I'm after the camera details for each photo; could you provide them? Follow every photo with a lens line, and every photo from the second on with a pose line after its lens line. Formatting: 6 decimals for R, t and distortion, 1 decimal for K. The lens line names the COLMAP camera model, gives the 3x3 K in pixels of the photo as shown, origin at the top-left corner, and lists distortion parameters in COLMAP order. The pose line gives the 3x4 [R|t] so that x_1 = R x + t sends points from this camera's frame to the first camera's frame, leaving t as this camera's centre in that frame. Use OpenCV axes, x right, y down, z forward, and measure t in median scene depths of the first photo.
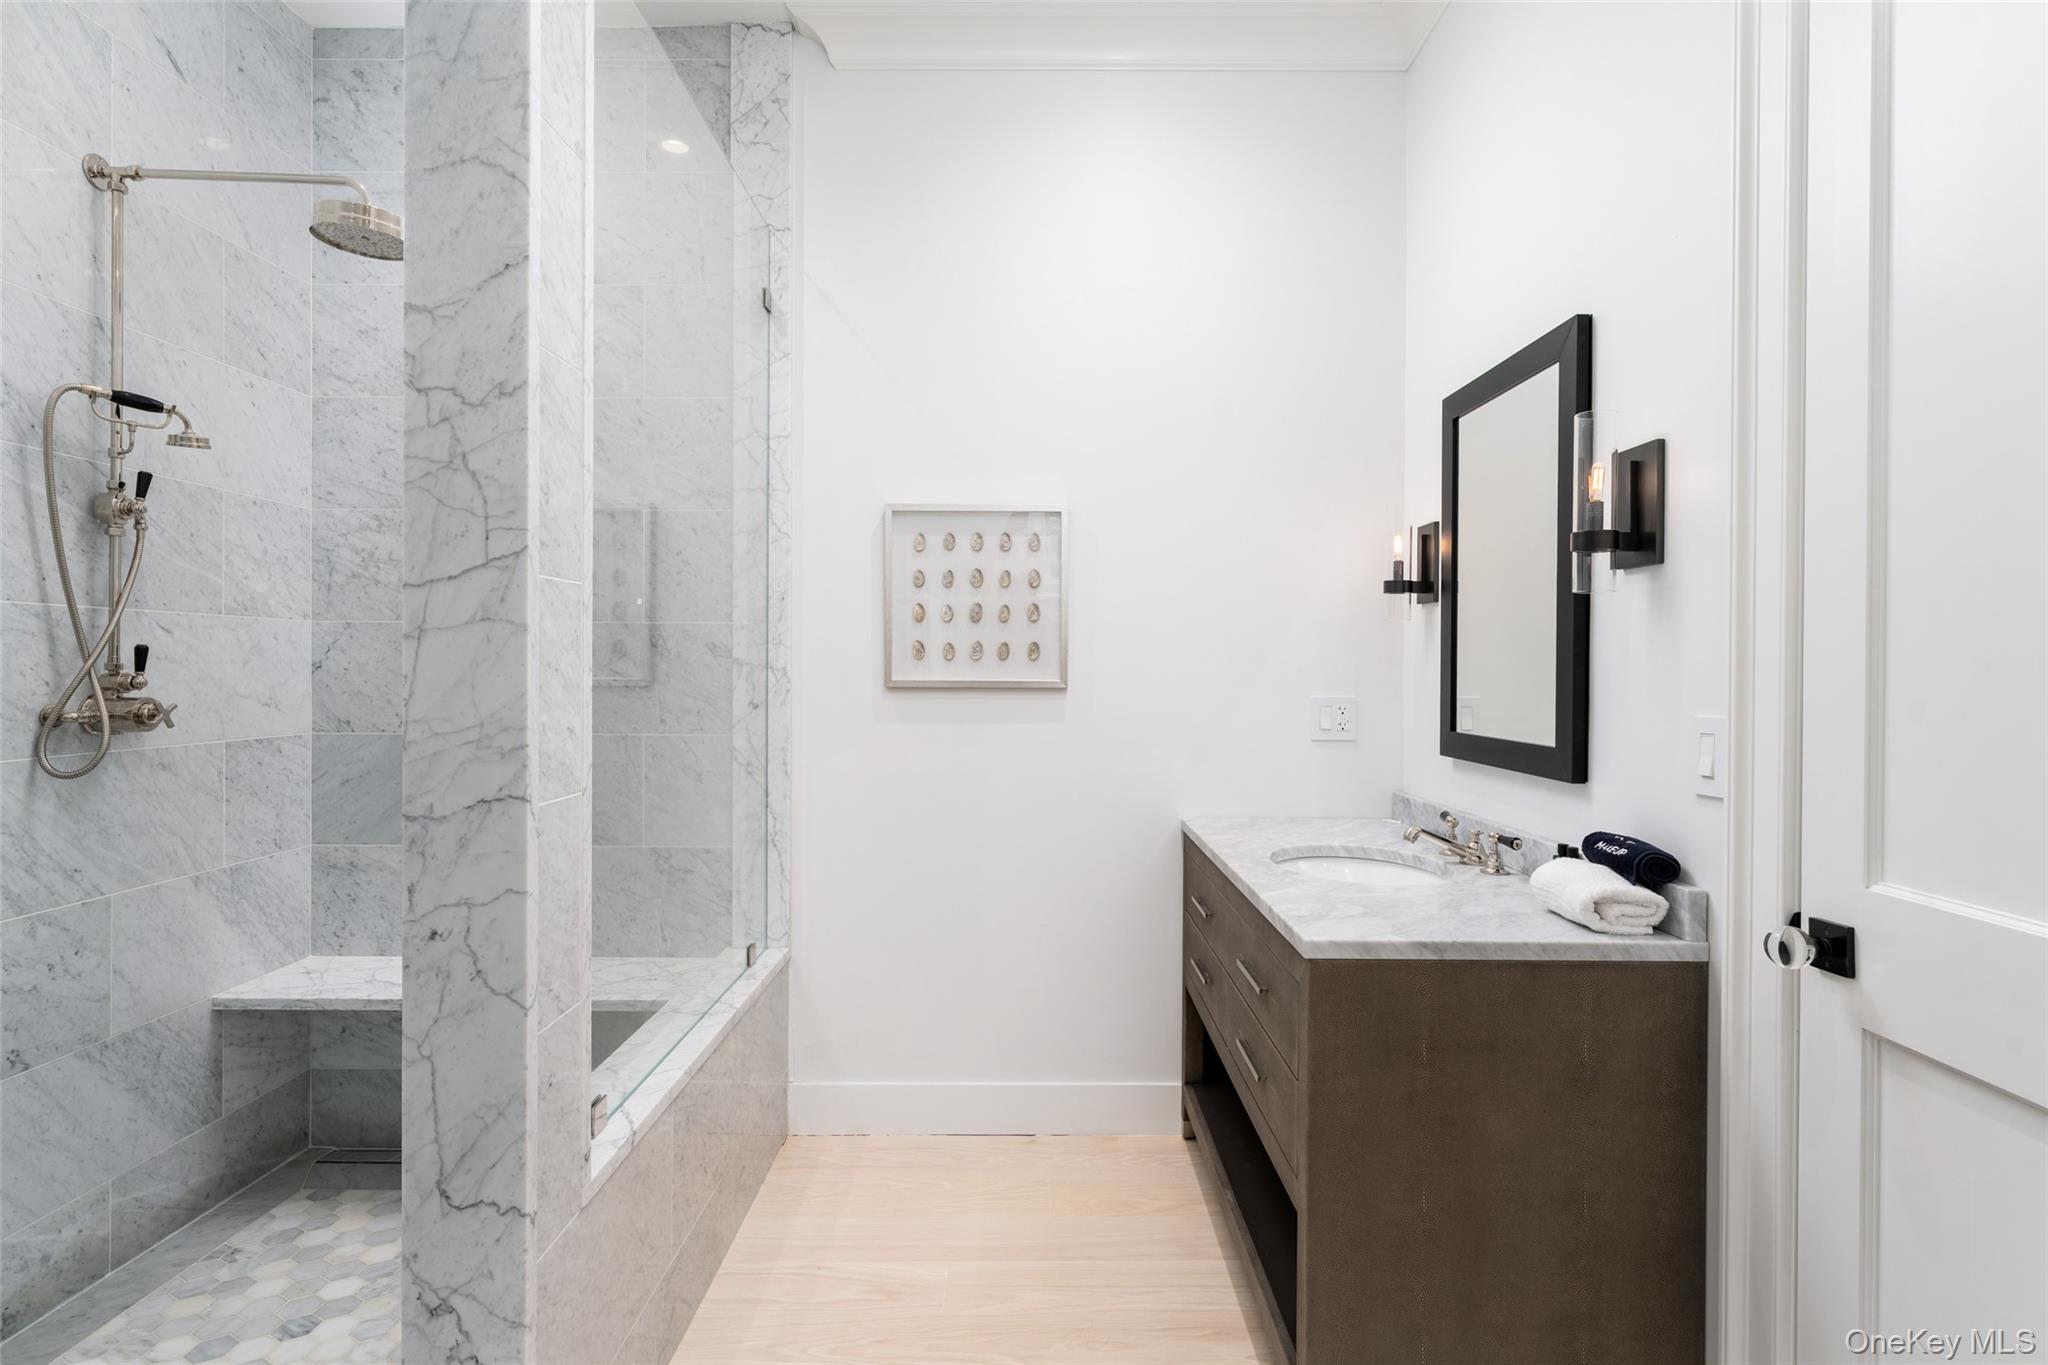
lens RADIAL K [[1010.8, 0, 1020.6], [0, 1010.8, 676.5], [0, 0, 1]] dist [-0.001477, -0.000203]
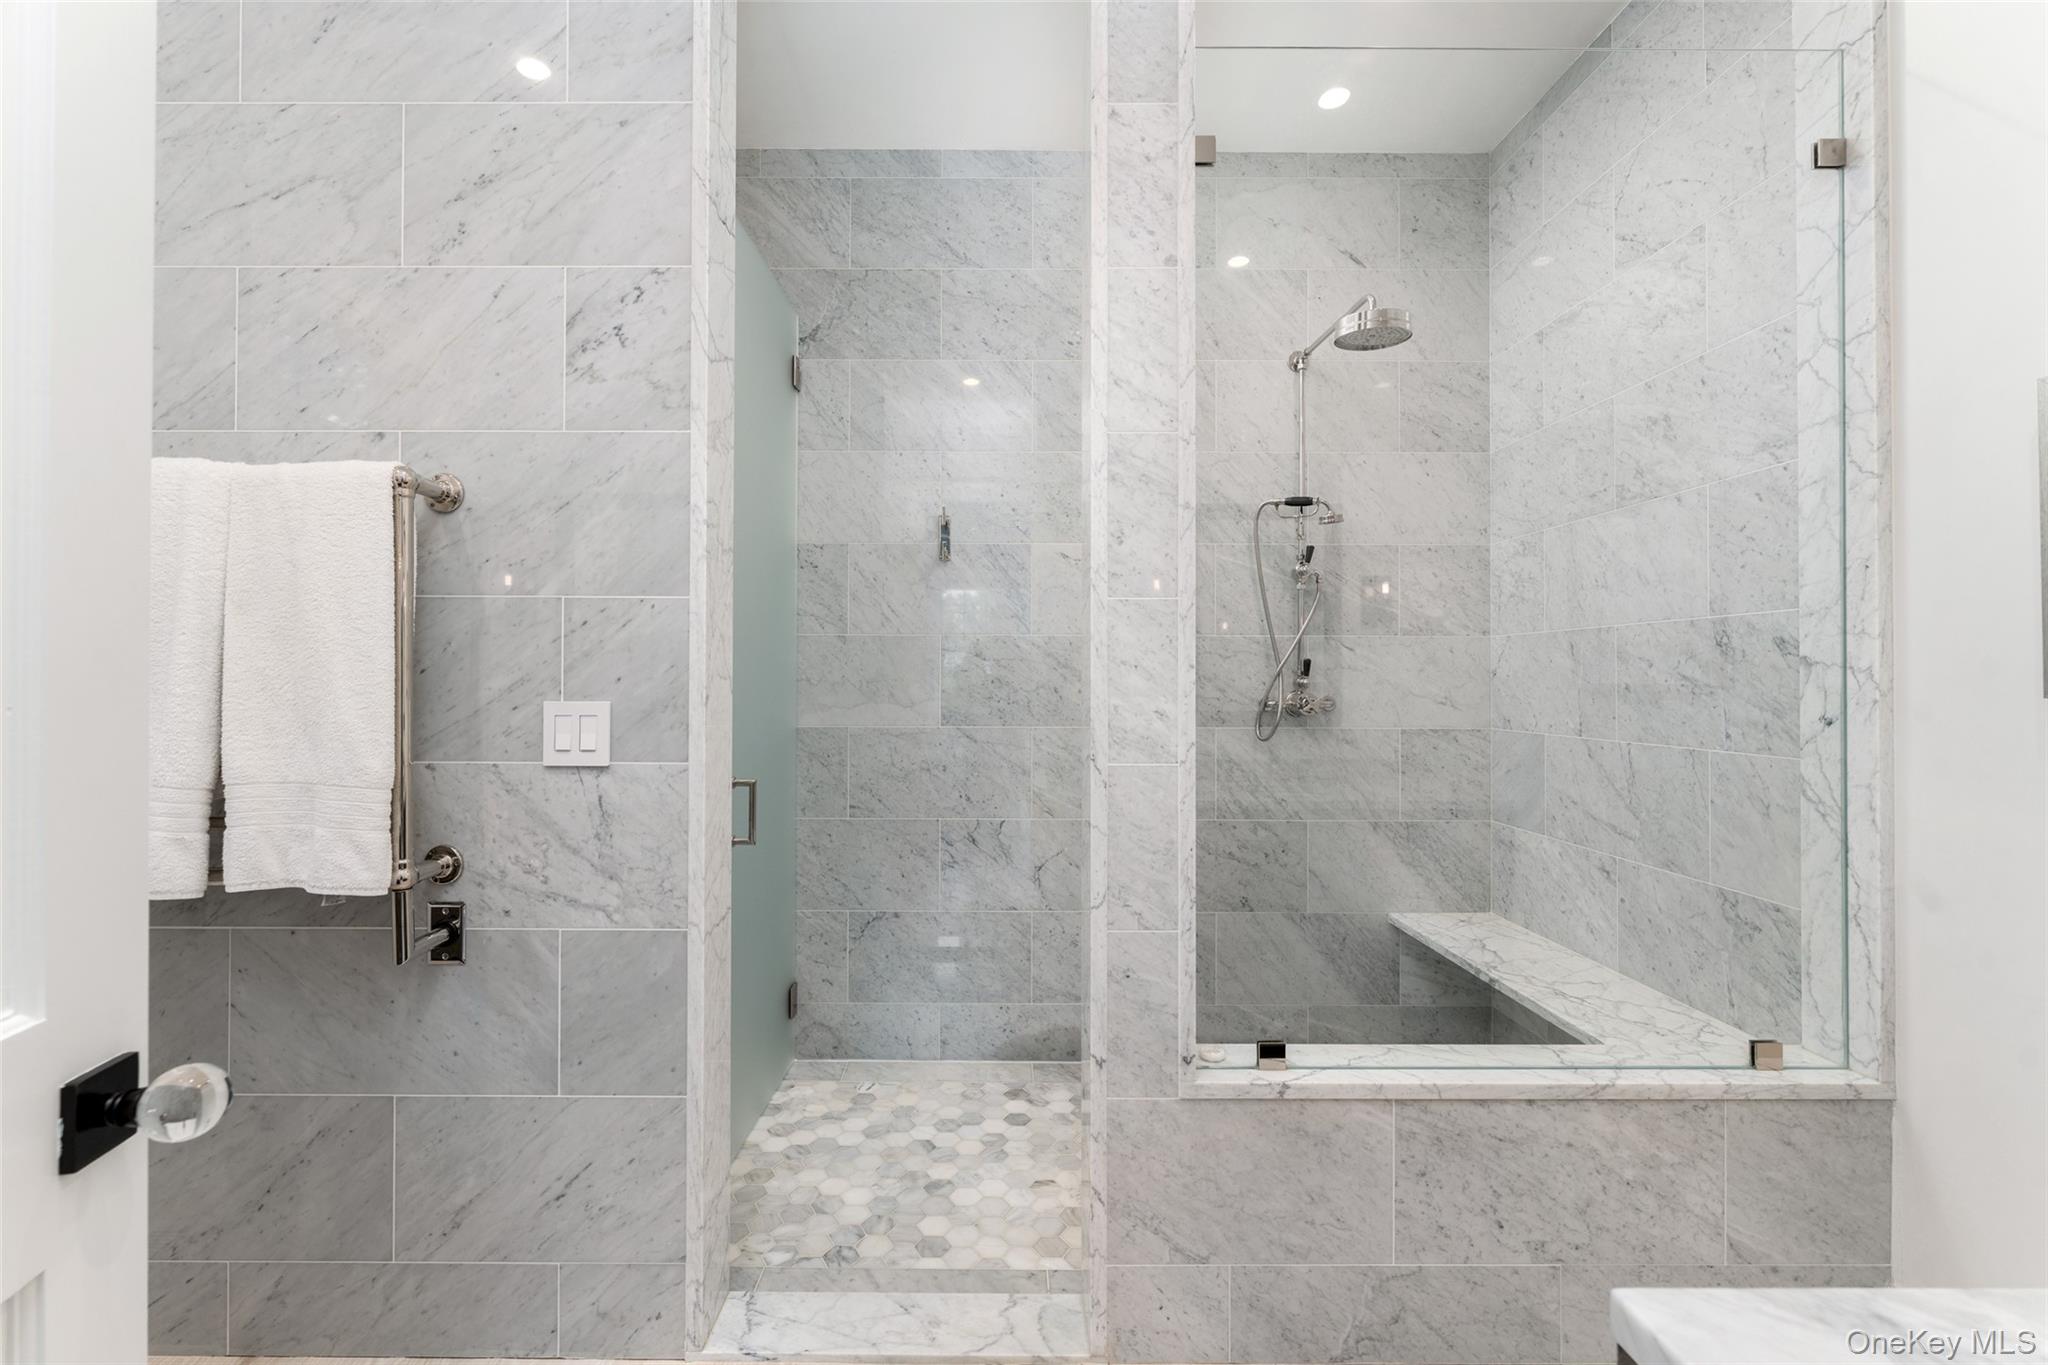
lens RADIAL K [[888.2, 0, 1017.3], [0, 888.2, 674.6], [0, 0, 1]] dist [-0.000486, 0.000158]
pose [[0.018445, -0.010090, -0.999779, 0.381351], [-0.011637, 0.999879, -0.010306, 0.009384], [0.999762, 0.011825, 0.018325, 0.438242]]
